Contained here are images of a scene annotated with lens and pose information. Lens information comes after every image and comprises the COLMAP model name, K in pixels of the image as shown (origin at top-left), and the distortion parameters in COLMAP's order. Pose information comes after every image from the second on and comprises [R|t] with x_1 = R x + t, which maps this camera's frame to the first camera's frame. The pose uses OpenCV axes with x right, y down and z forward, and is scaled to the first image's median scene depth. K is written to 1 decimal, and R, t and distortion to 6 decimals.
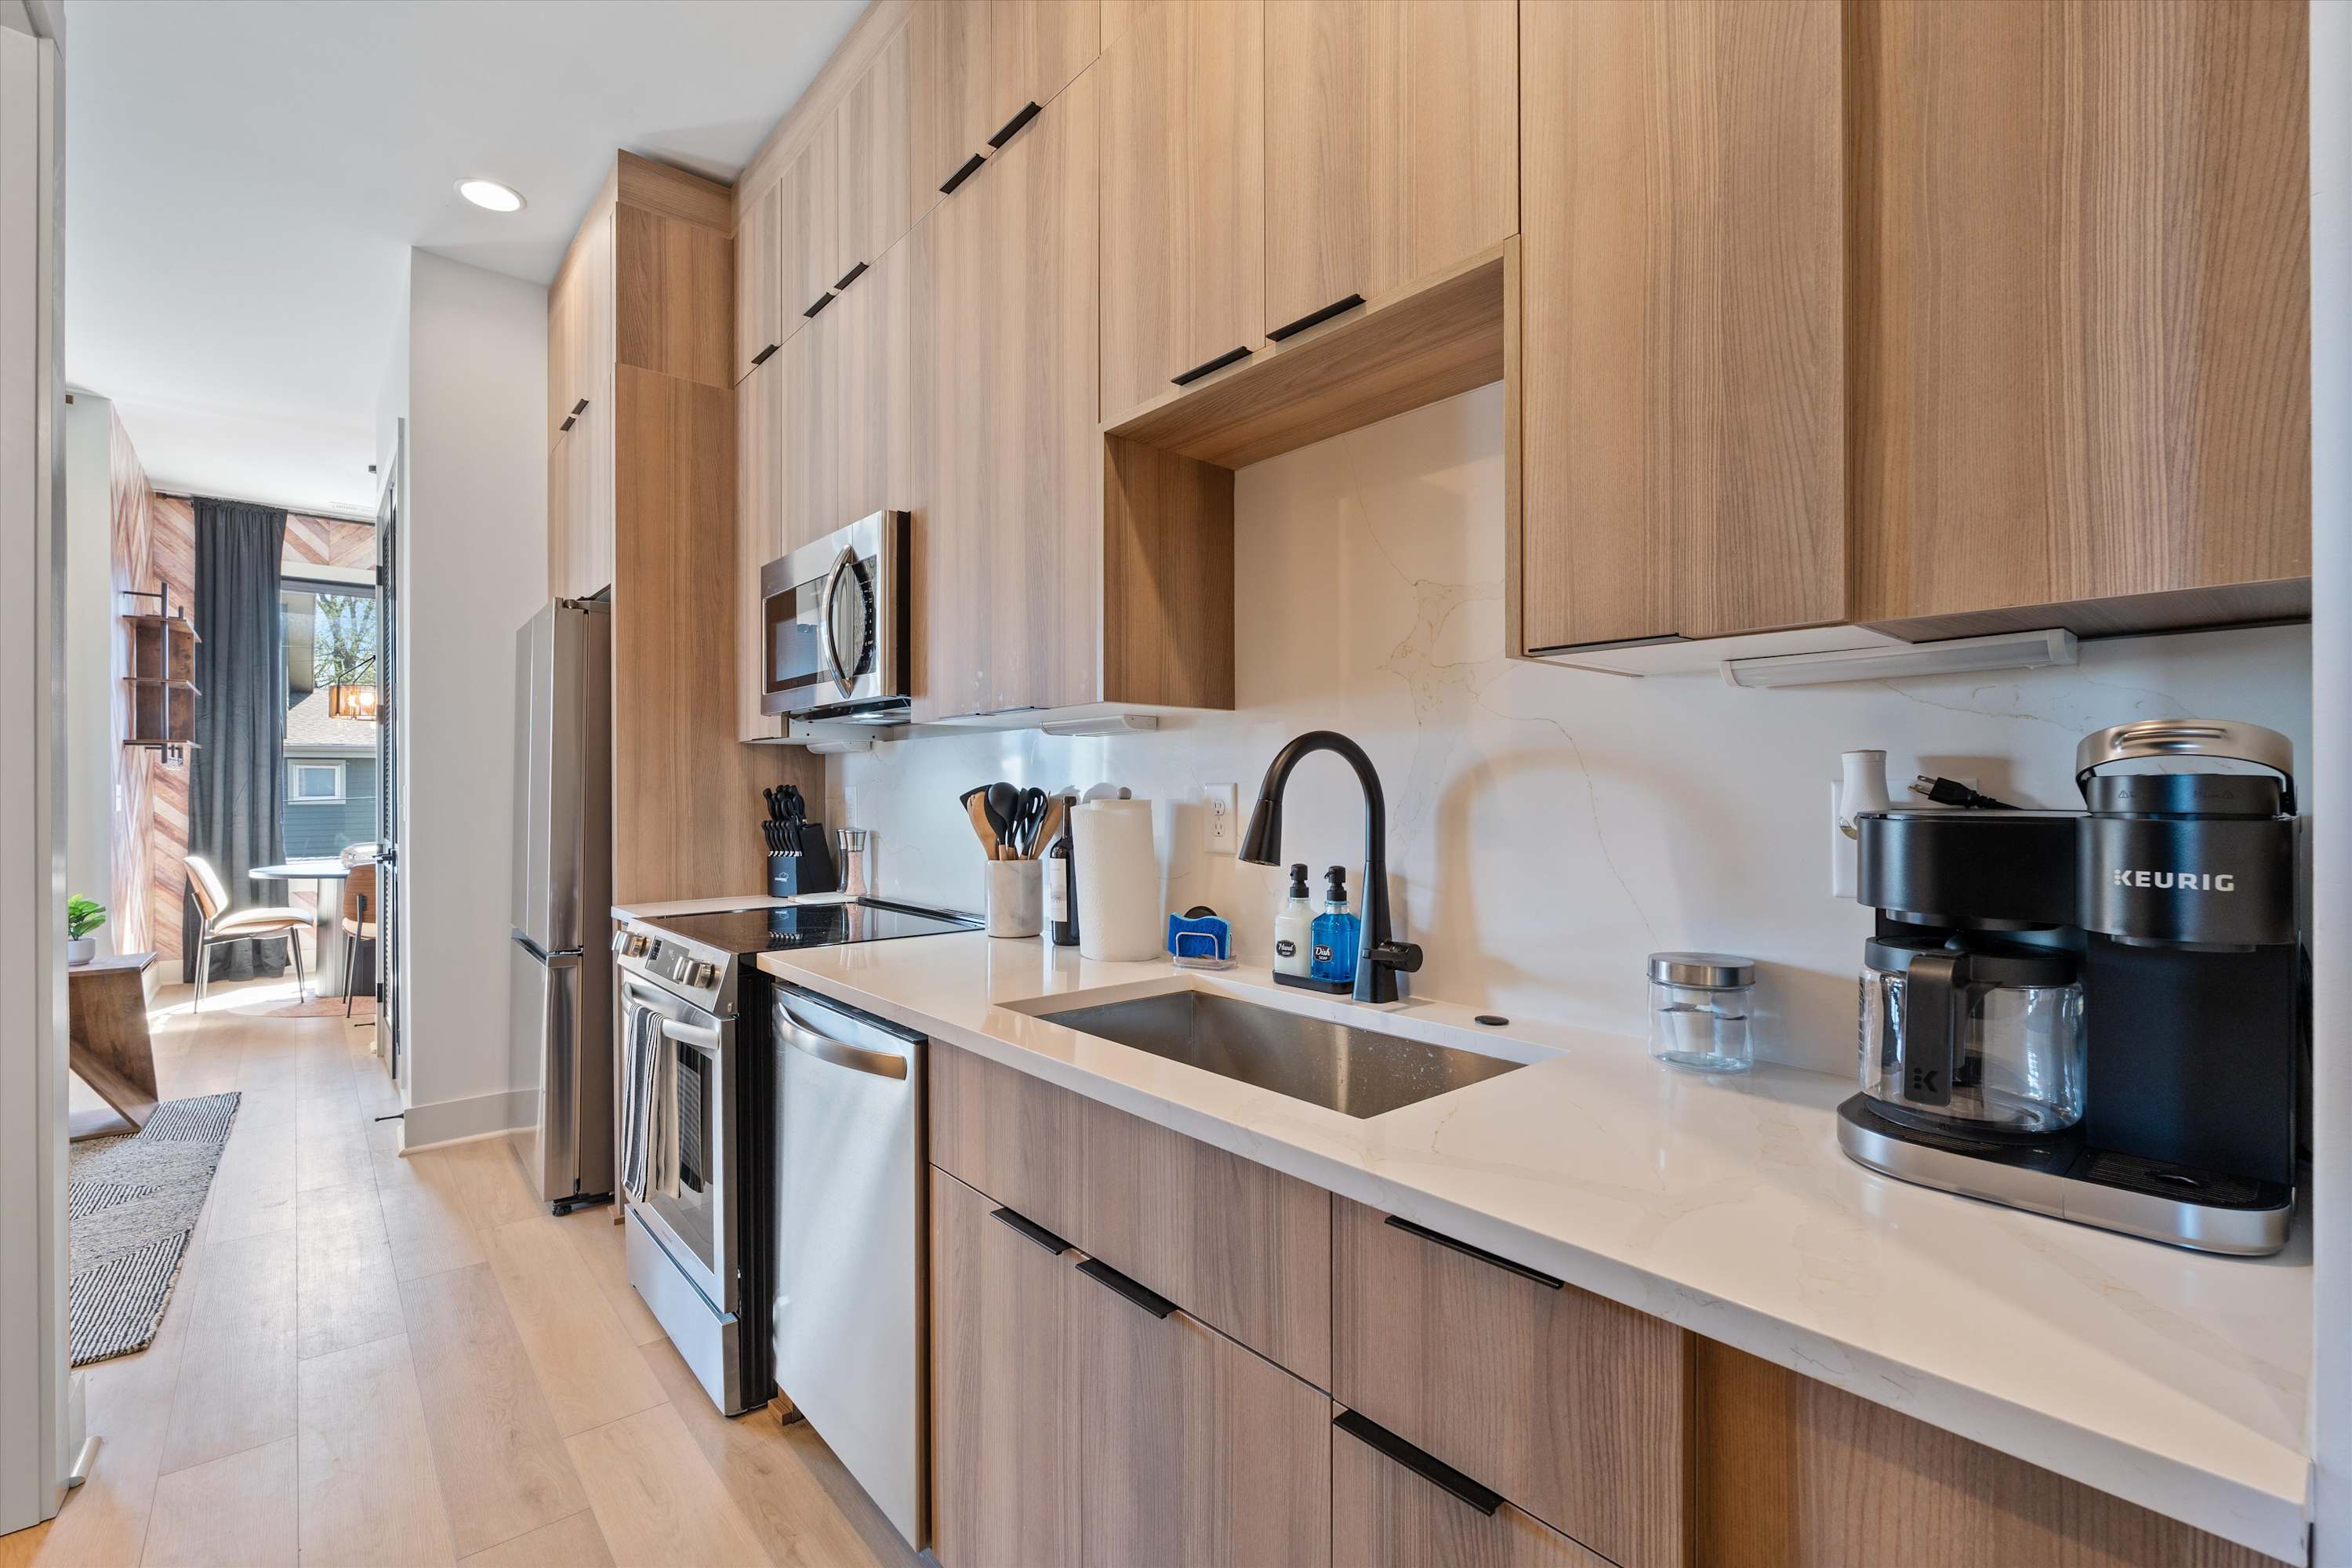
lens RADIAL K [[1032.0, 0, 1186.5], [0, 1032.0, 791.1], [0, 0, 1]] dist [-0.001757, 0.000032]
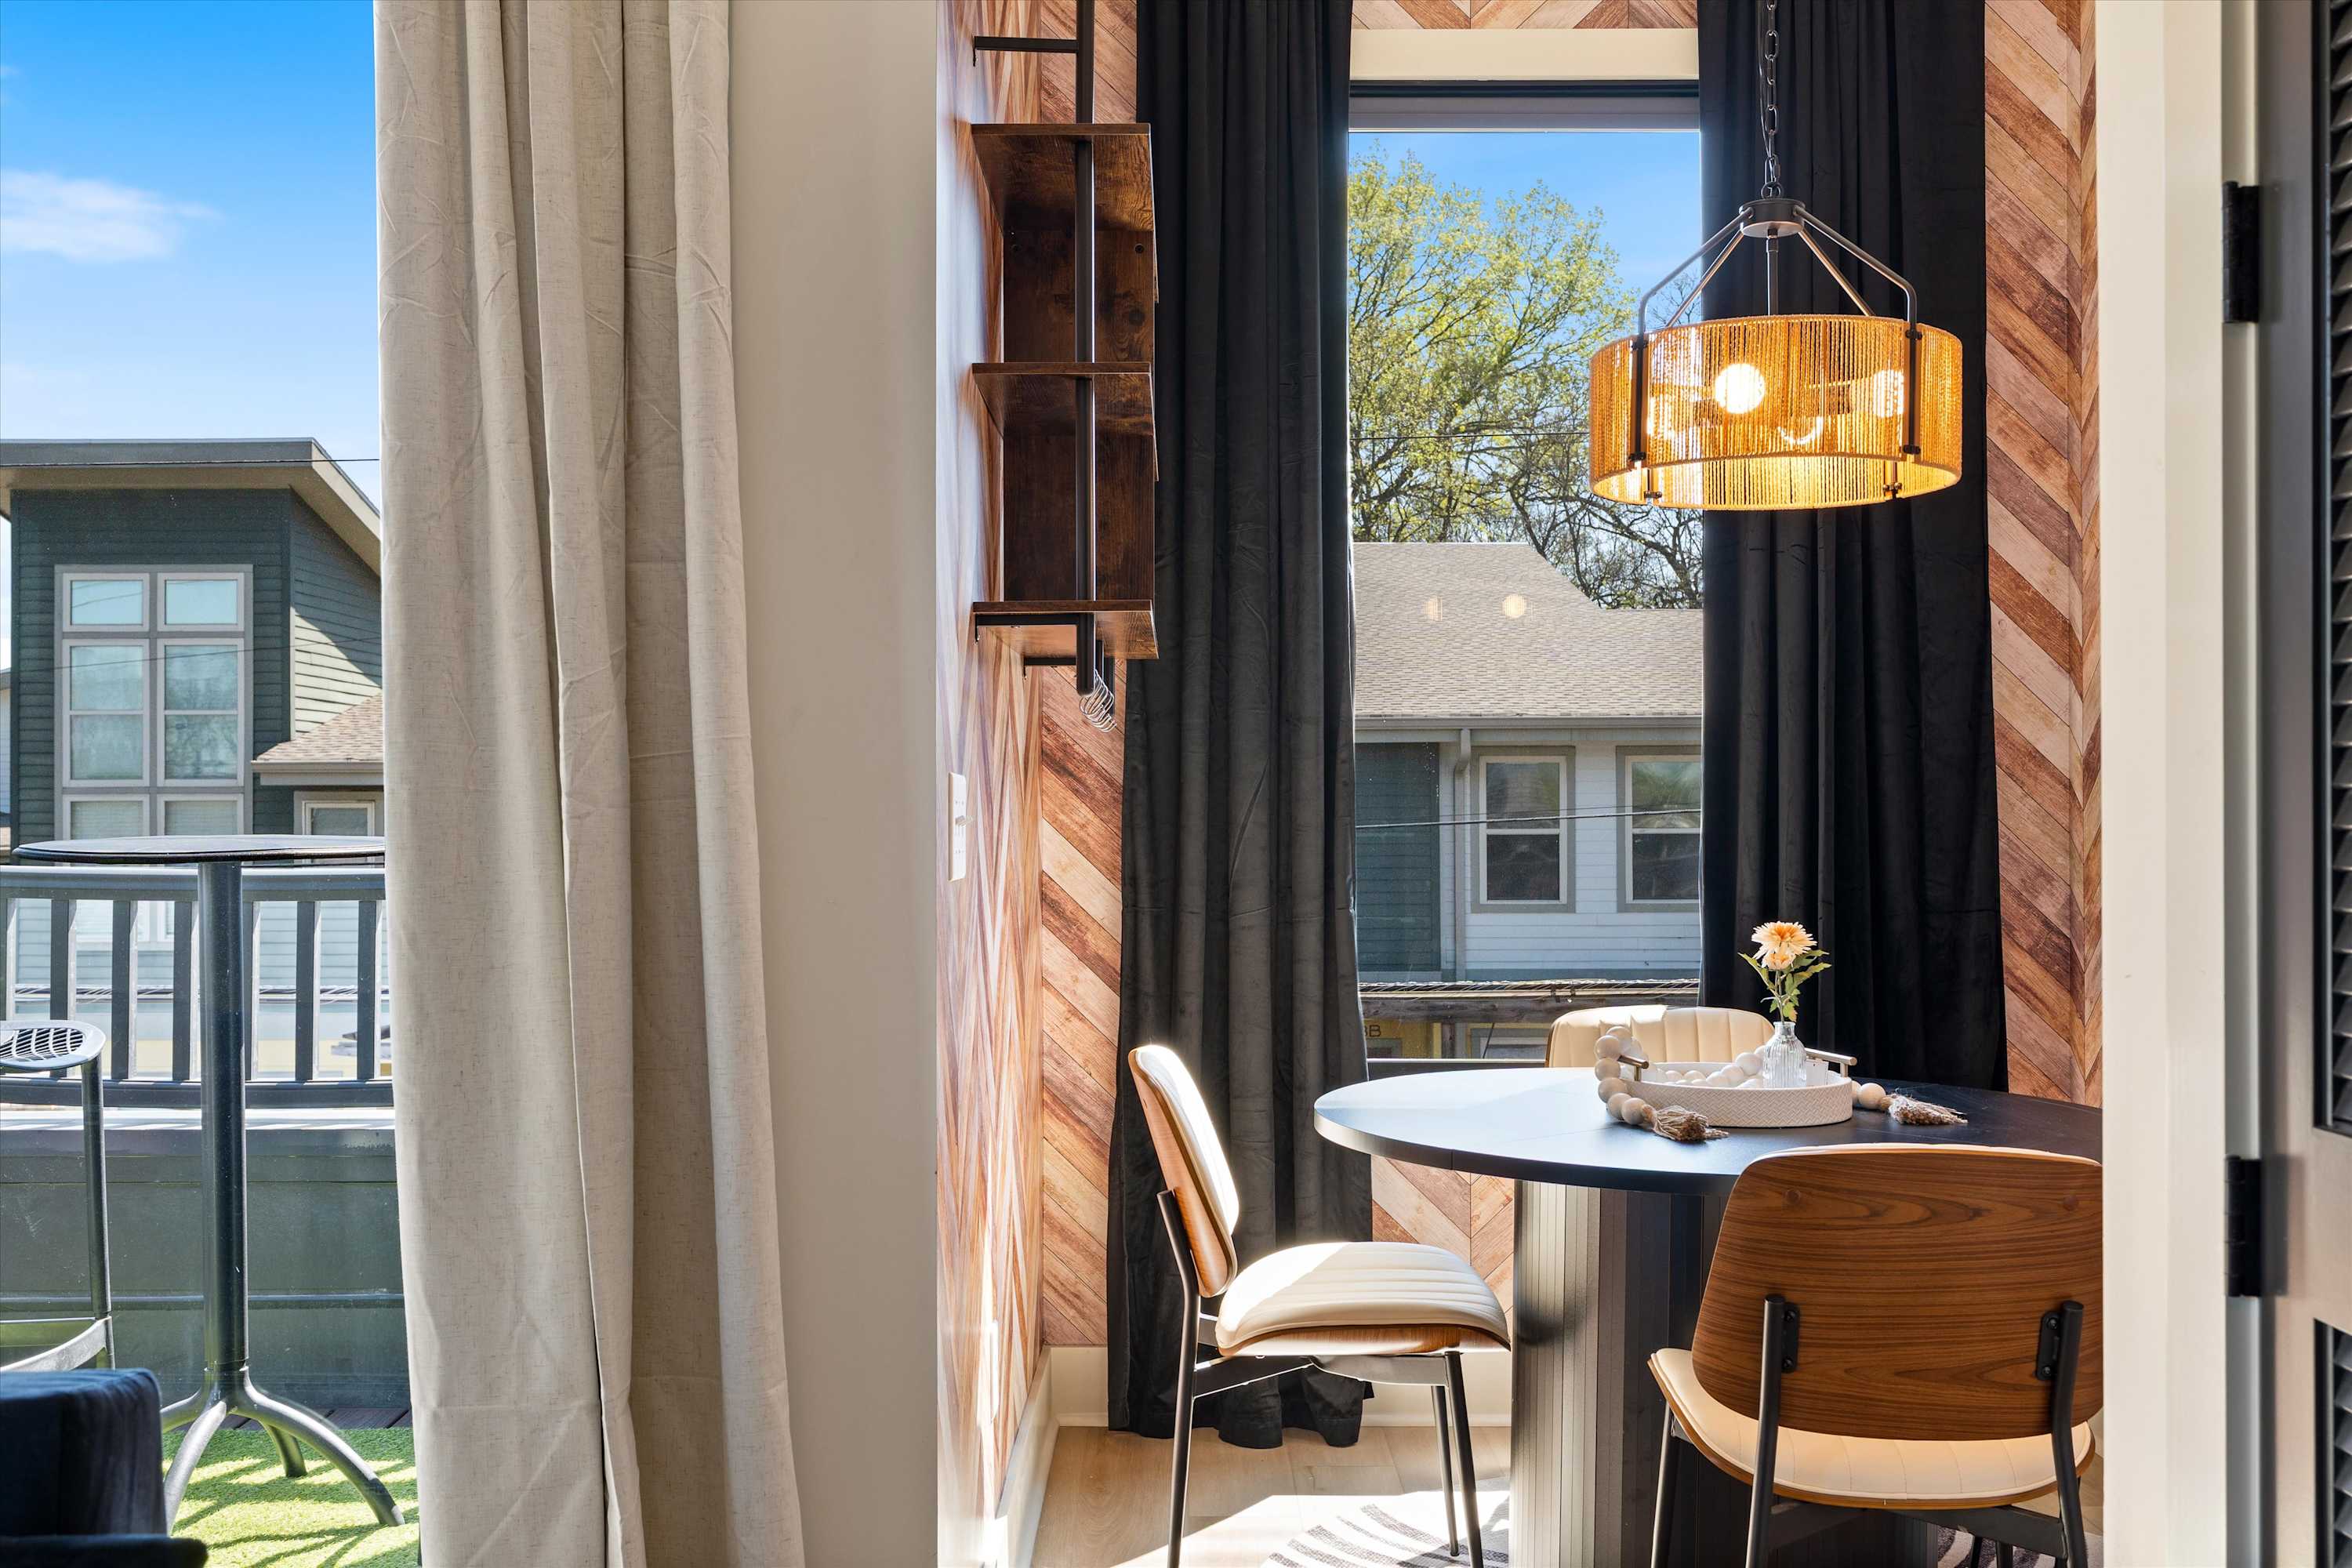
lens RADIAL K [[1032.0, 0, 1186.5], [0, 1032.0, 791.1], [0, 0, 1]] dist [-0.001757, 0.000032]
pose [[0.832650, -0.004856, -0.553779, -0.799658], [0.004861, 0.999987, -0.001460, -0.003714], [0.553779, -0.001476, 0.832663, 0.771318]]
